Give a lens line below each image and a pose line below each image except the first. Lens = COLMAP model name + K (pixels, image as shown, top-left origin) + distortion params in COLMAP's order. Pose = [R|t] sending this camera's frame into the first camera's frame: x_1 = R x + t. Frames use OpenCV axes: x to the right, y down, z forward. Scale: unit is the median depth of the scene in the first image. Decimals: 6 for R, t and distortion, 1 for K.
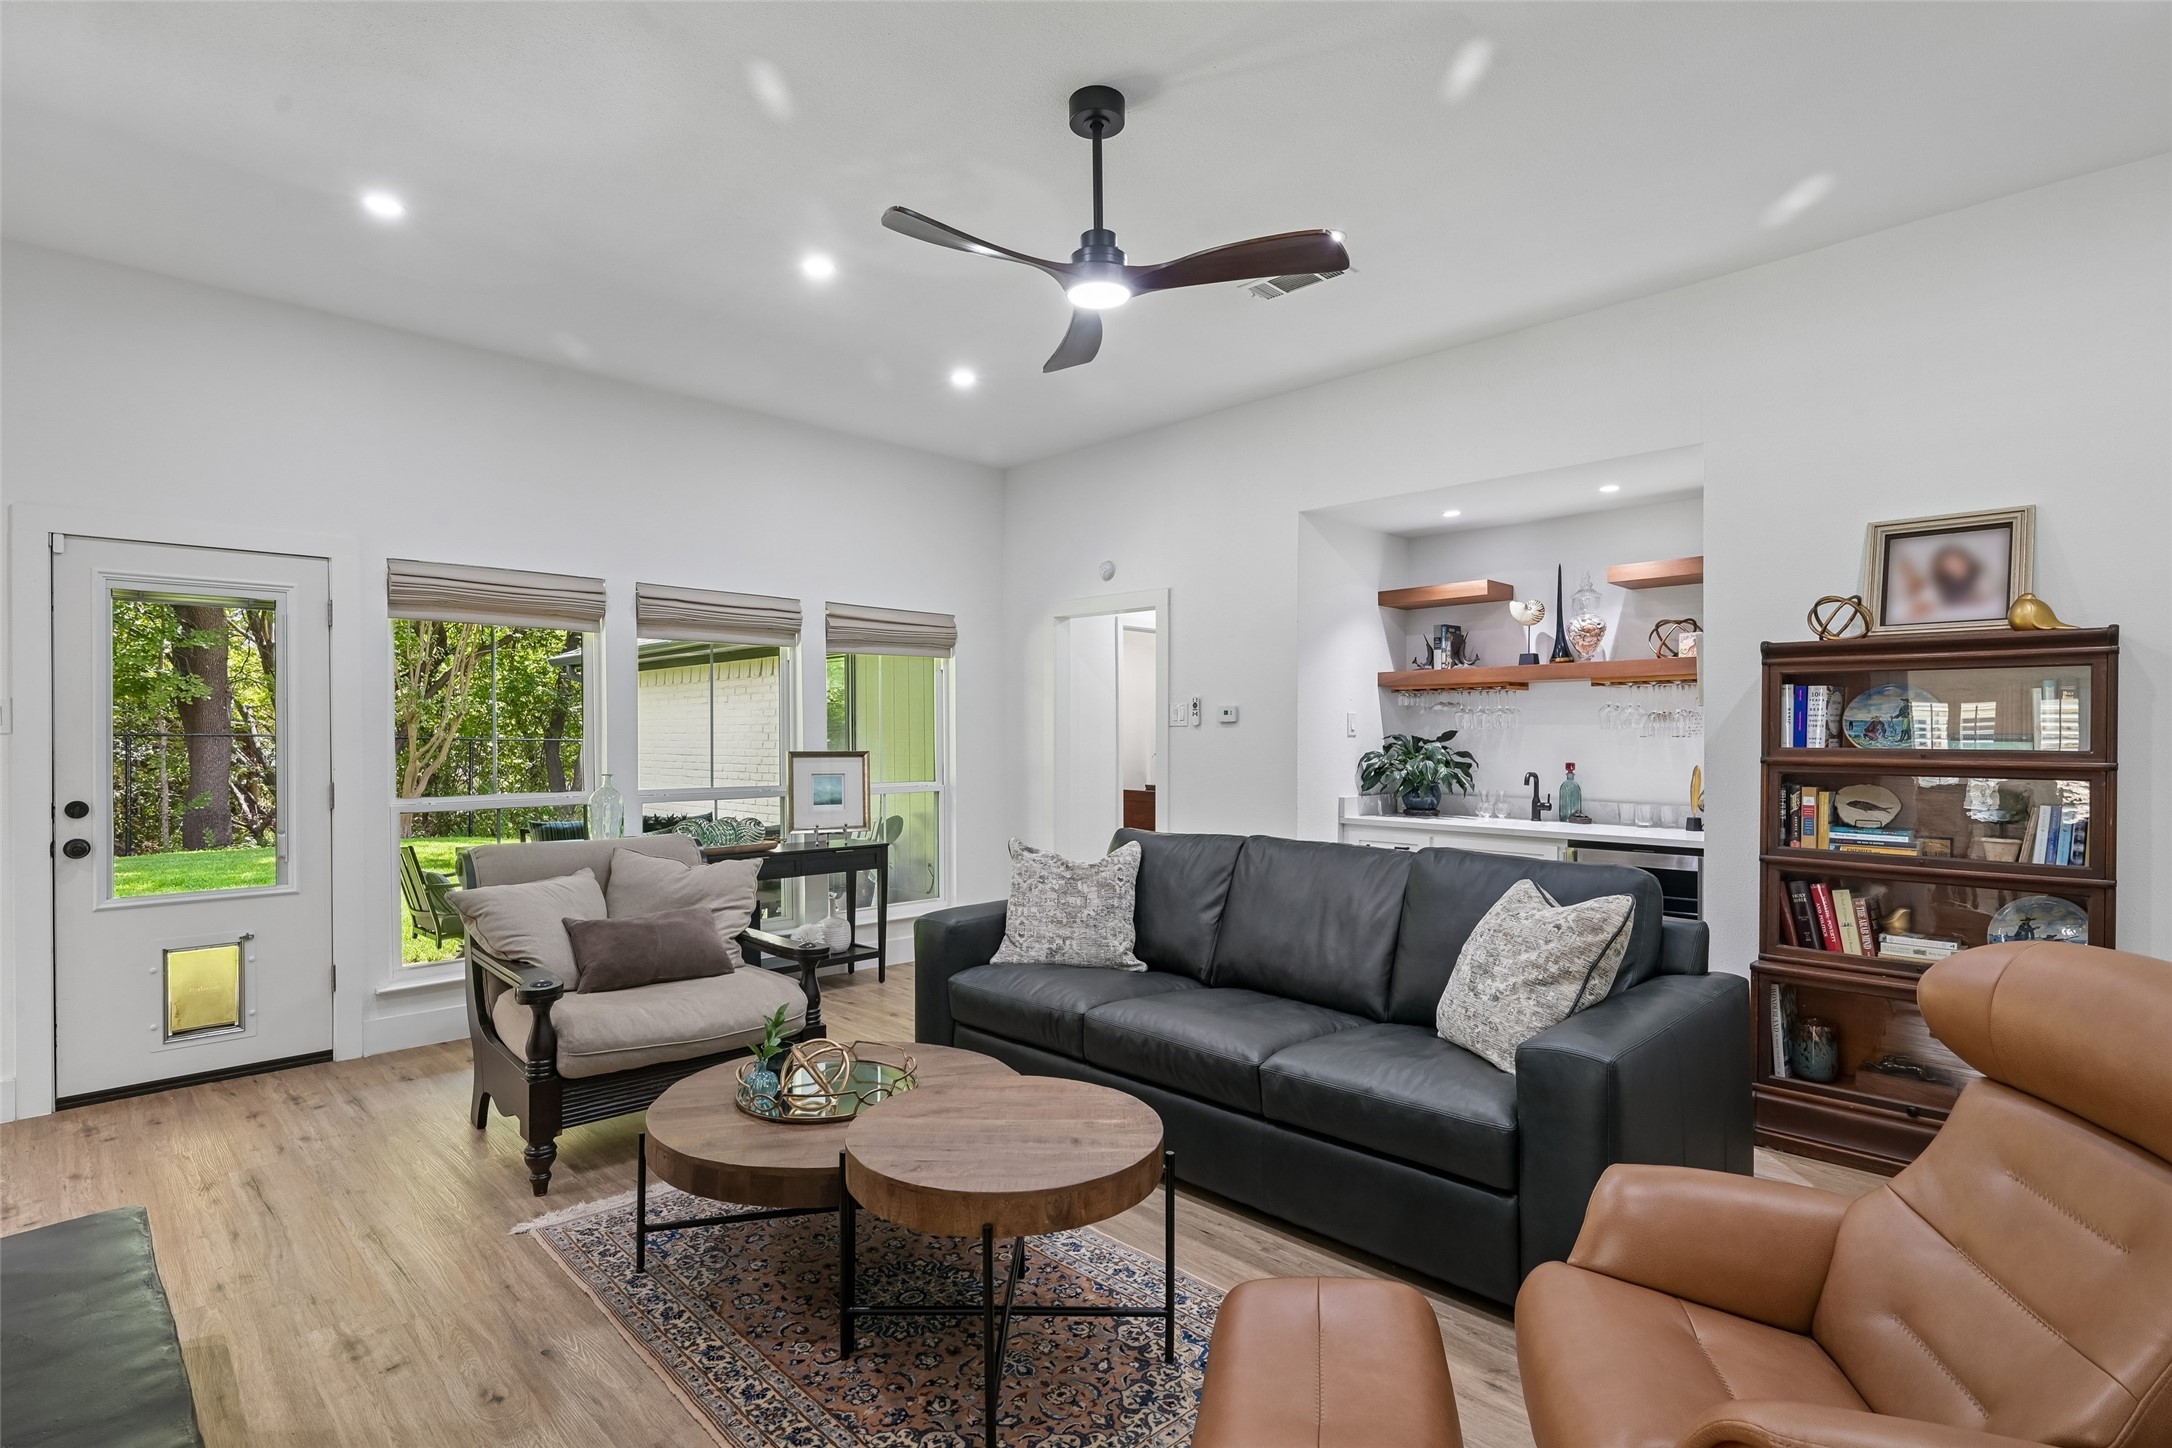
lens RADIAL K [[1052.6, 0, 1084.5], [0, 1052.6, 734.9], [0, 0, 1]] dist [-0.000190, 0.000124]
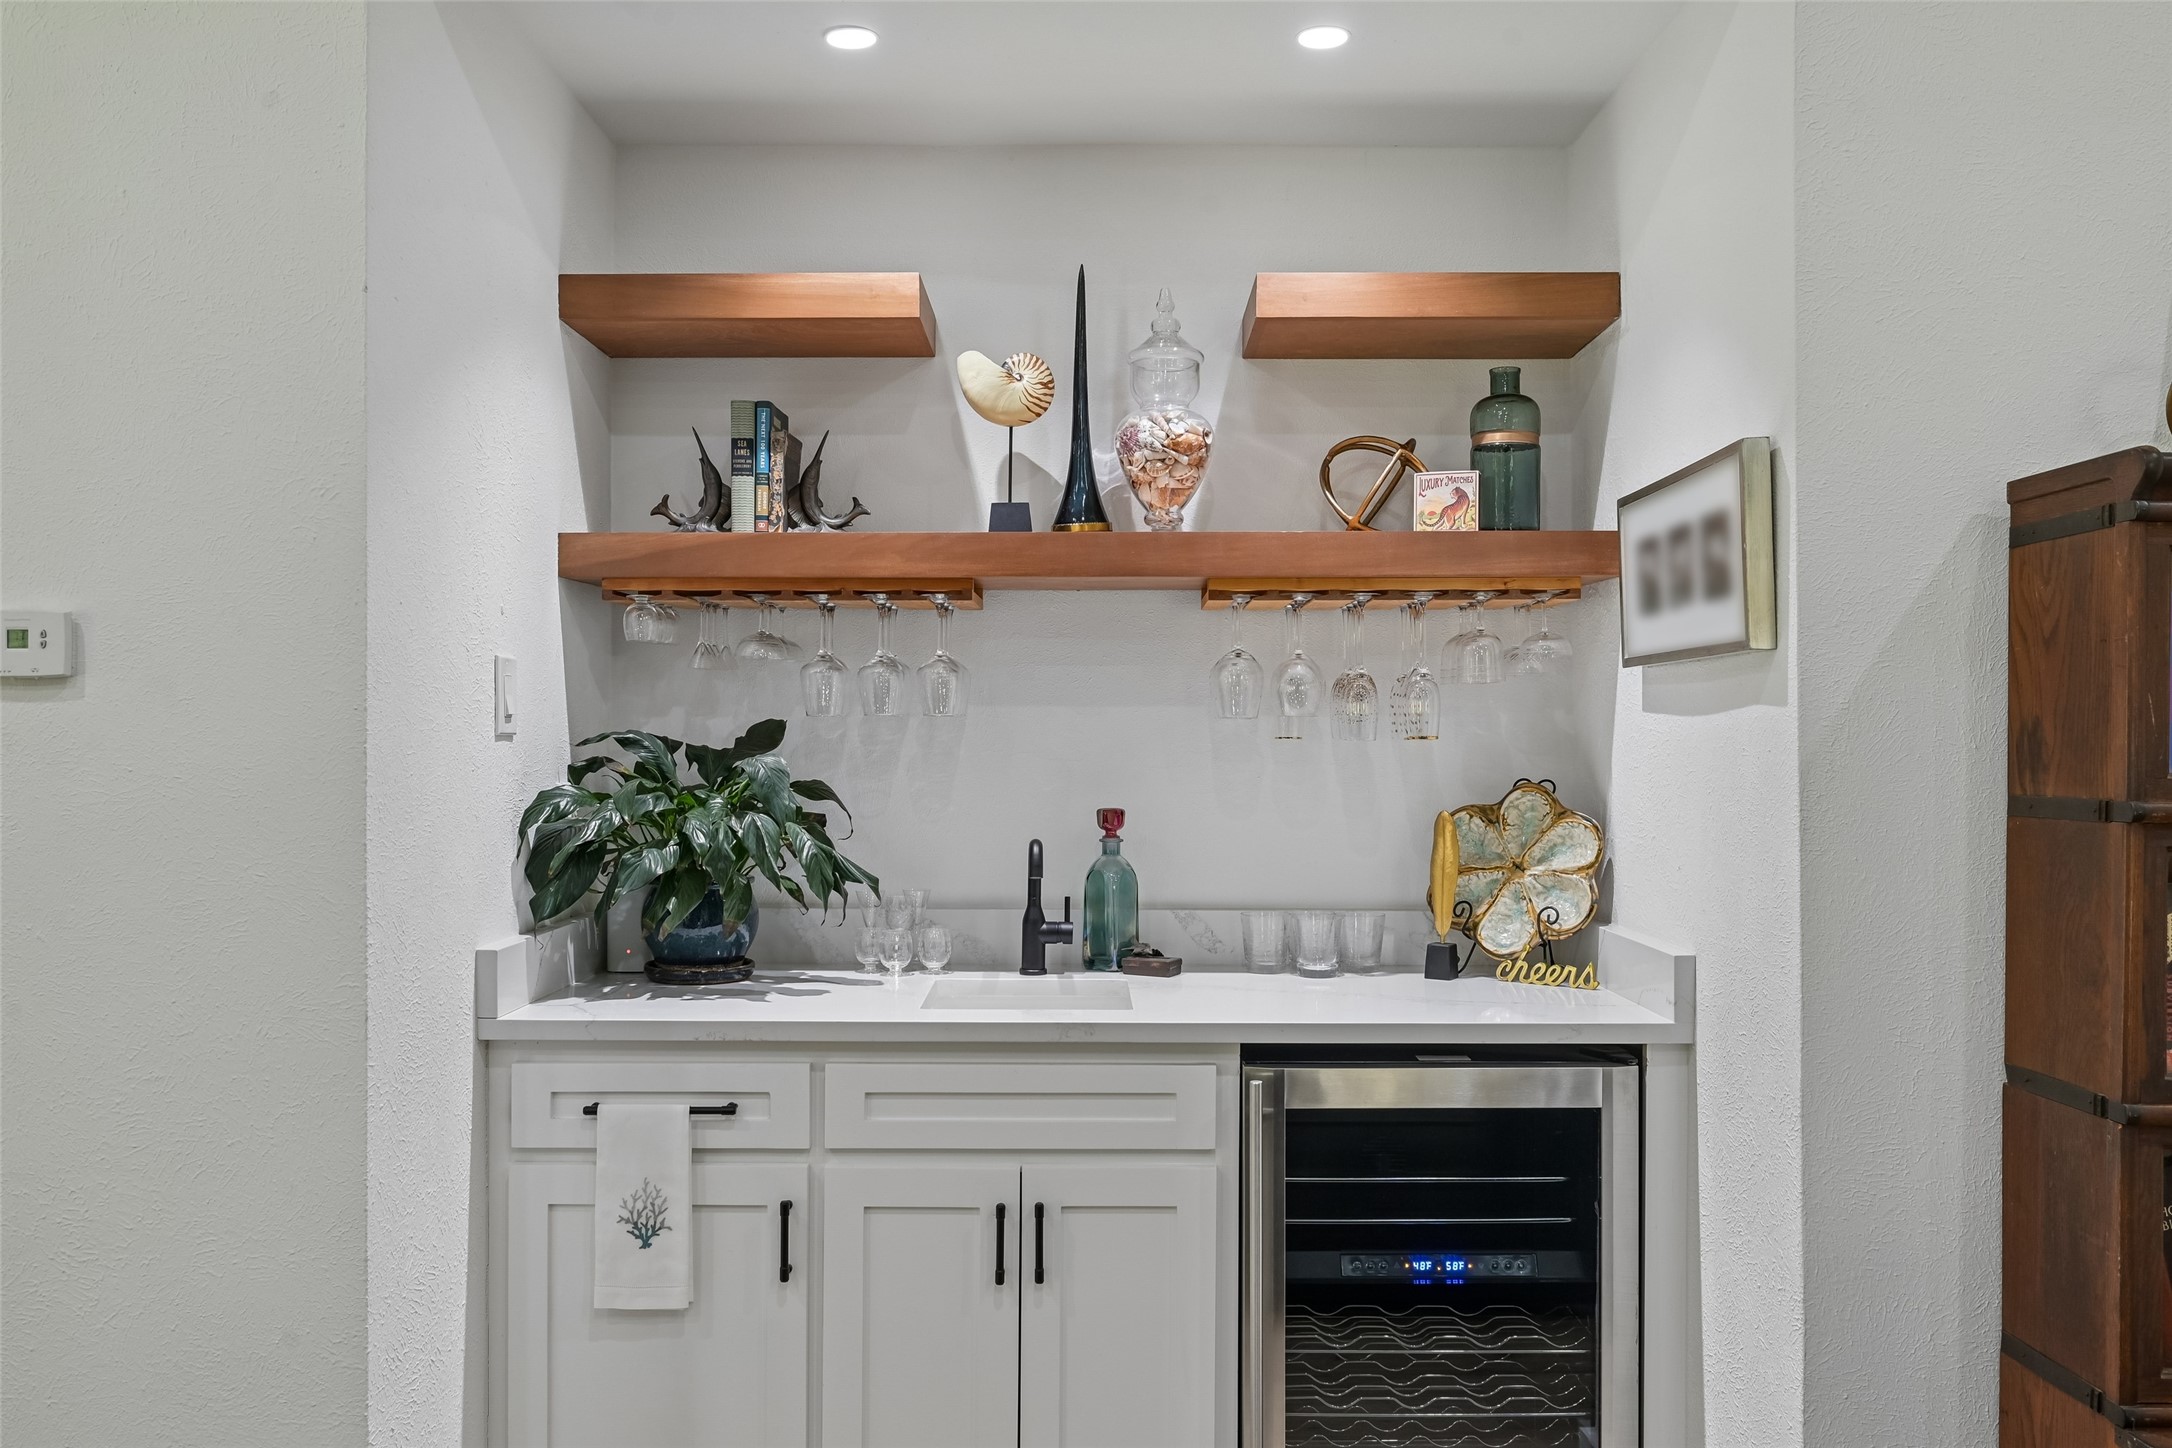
lens RADIAL K [[1685.0, 0, 1085.5], [0, 1685.0, 729.7], [0, 0, 1]] dist [-0.004054, -0.000153]
pose [[0.698654, 0.003889, 0.715449, 0.031513], [-0.000169, 0.999986, -0.005270, 0.001867], [-0.715459, 0.003561, 0.698645, 0.559214]]
